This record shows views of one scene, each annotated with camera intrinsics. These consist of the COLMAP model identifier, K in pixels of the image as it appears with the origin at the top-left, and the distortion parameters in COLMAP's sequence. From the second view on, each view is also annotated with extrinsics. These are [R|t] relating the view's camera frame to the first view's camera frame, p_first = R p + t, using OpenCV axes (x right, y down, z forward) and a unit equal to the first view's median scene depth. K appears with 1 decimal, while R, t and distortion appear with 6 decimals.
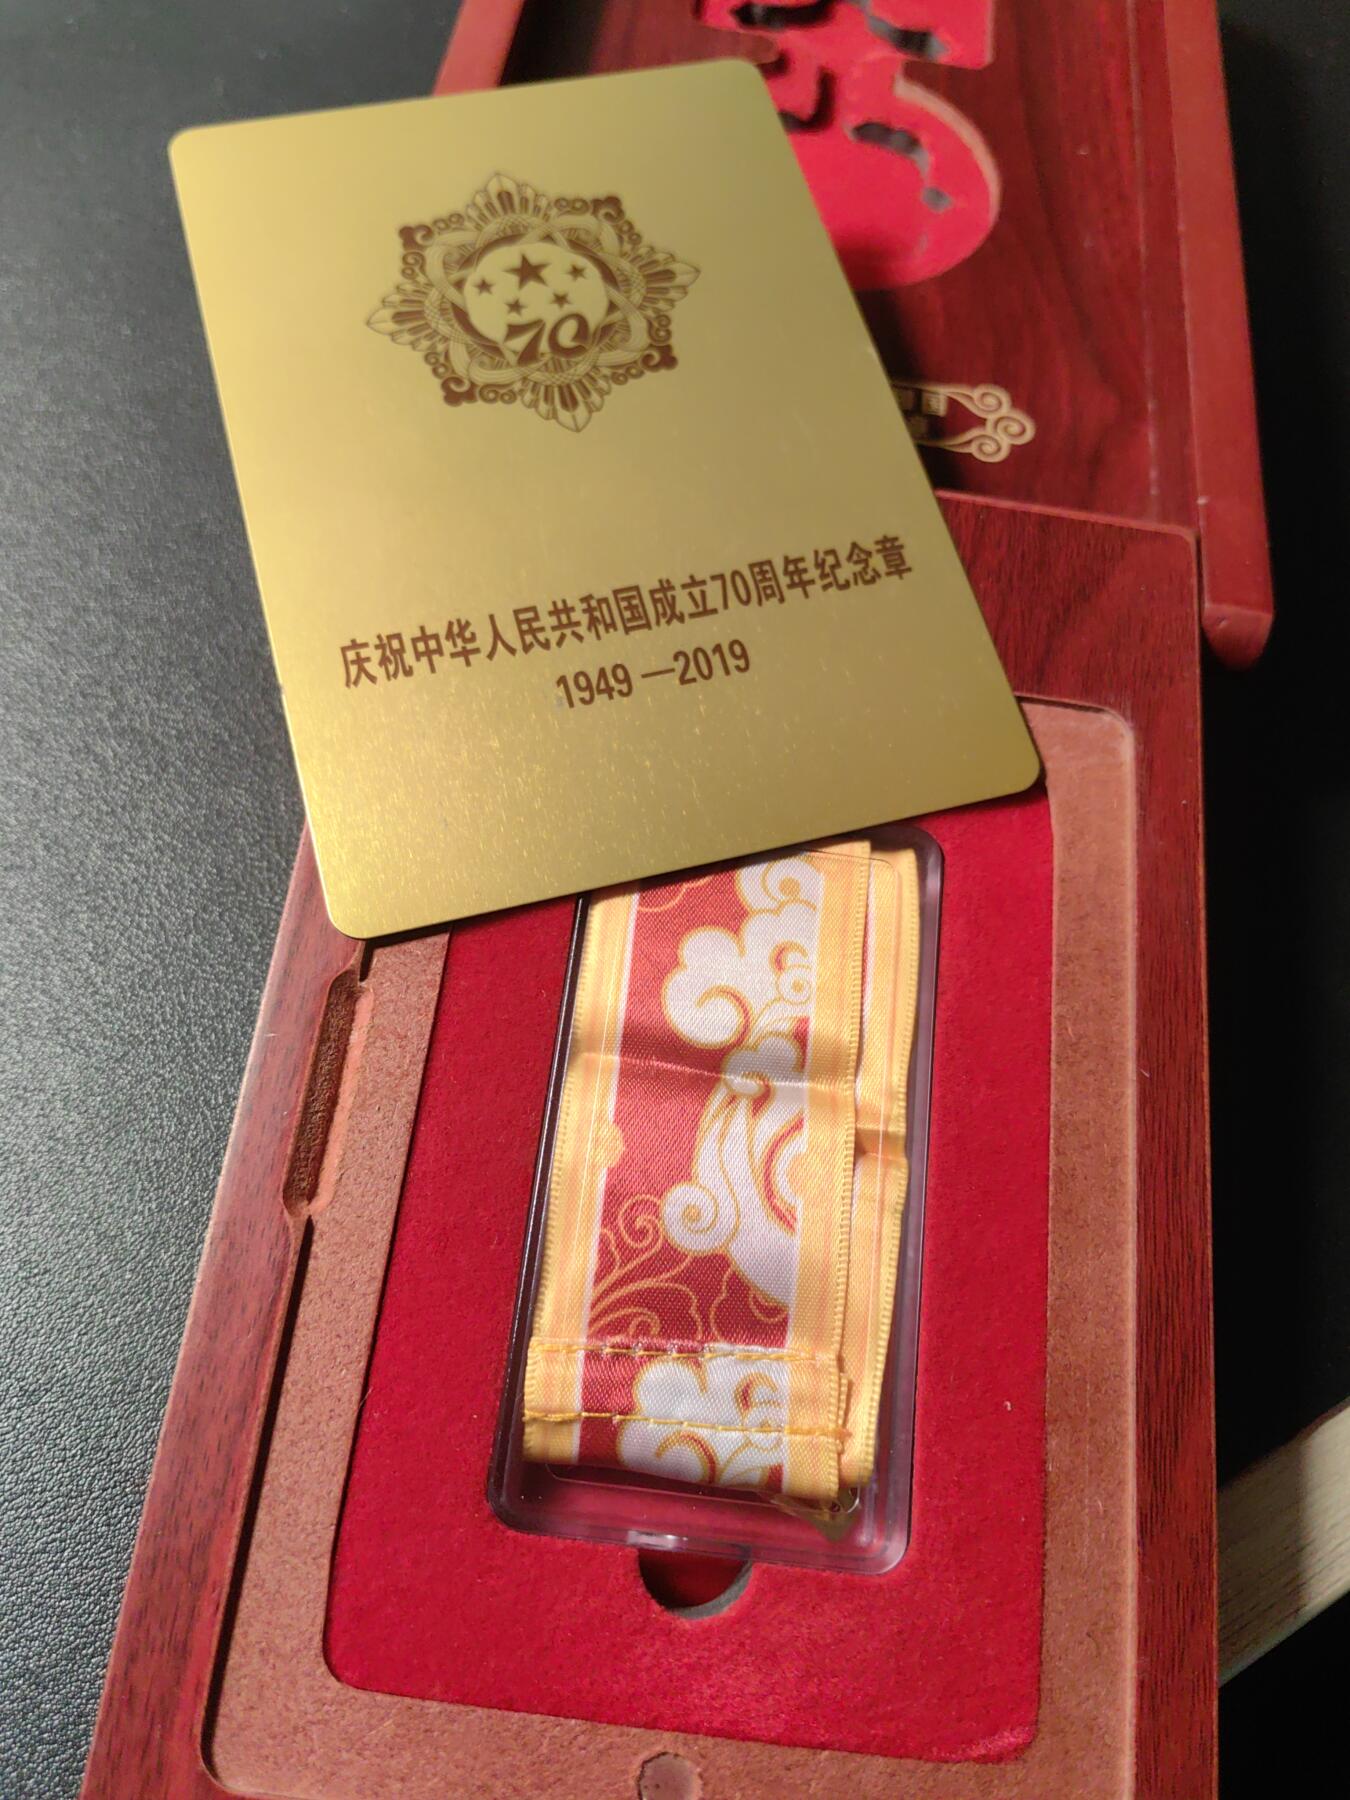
lens RADIAL K [[1692.9, 0, 681.6], [0, 1692.9, 816.3], [0, 0, 1]] dist [-0.027345, -0.100597]
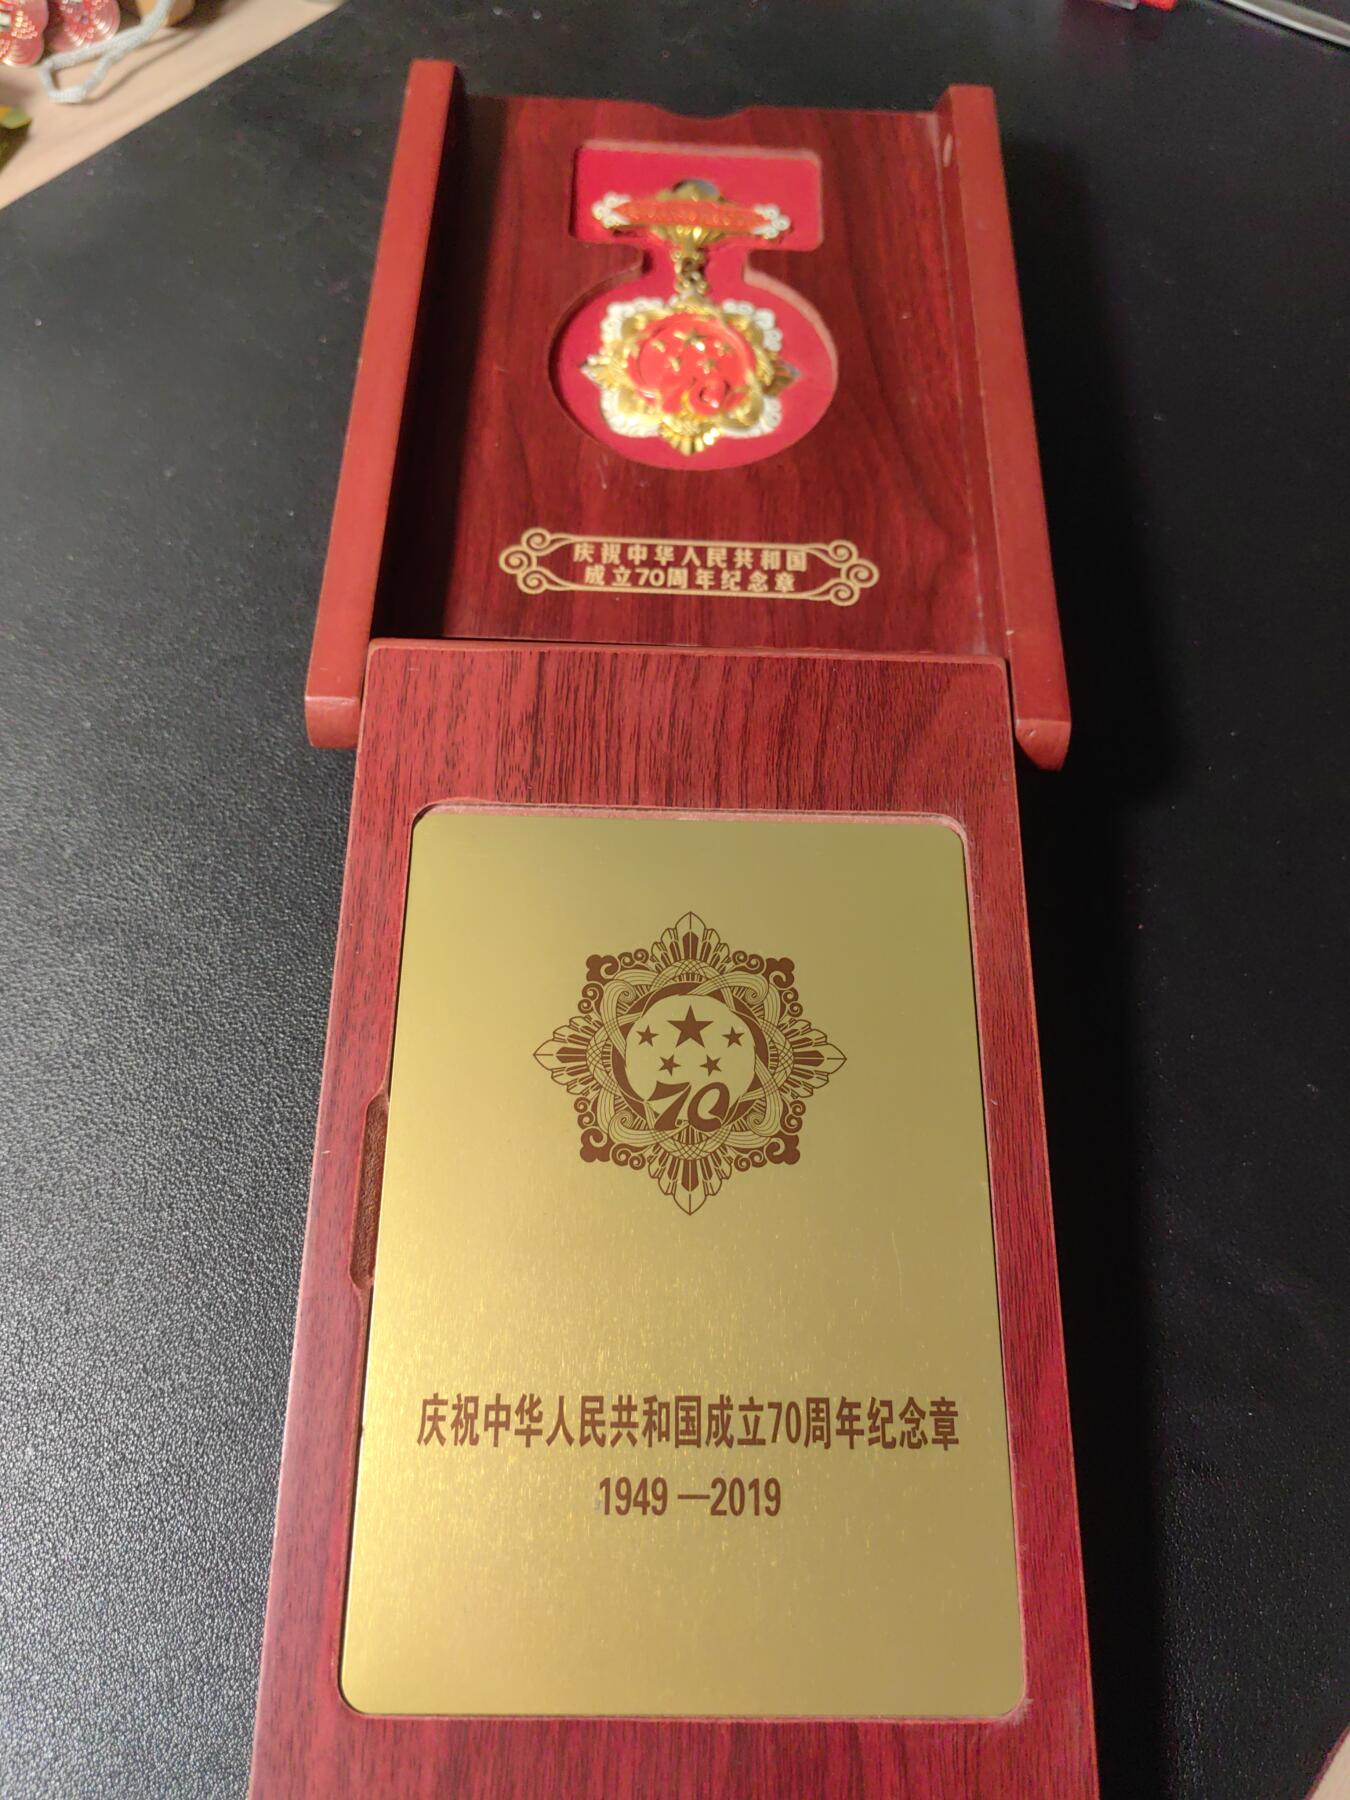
lens RADIAL K [[1692.9, 0, 681.6], [0, 1692.9, 816.3], [0, 0, 1]] dist [-0.027345, -0.100597]
pose [[0.993232, -0.116135, -0.001416, 0.064199], [0.116143, 0.993197, 0.008422, -0.110019], [0.000429, -0.008530, 0.999964, -0.314666]]
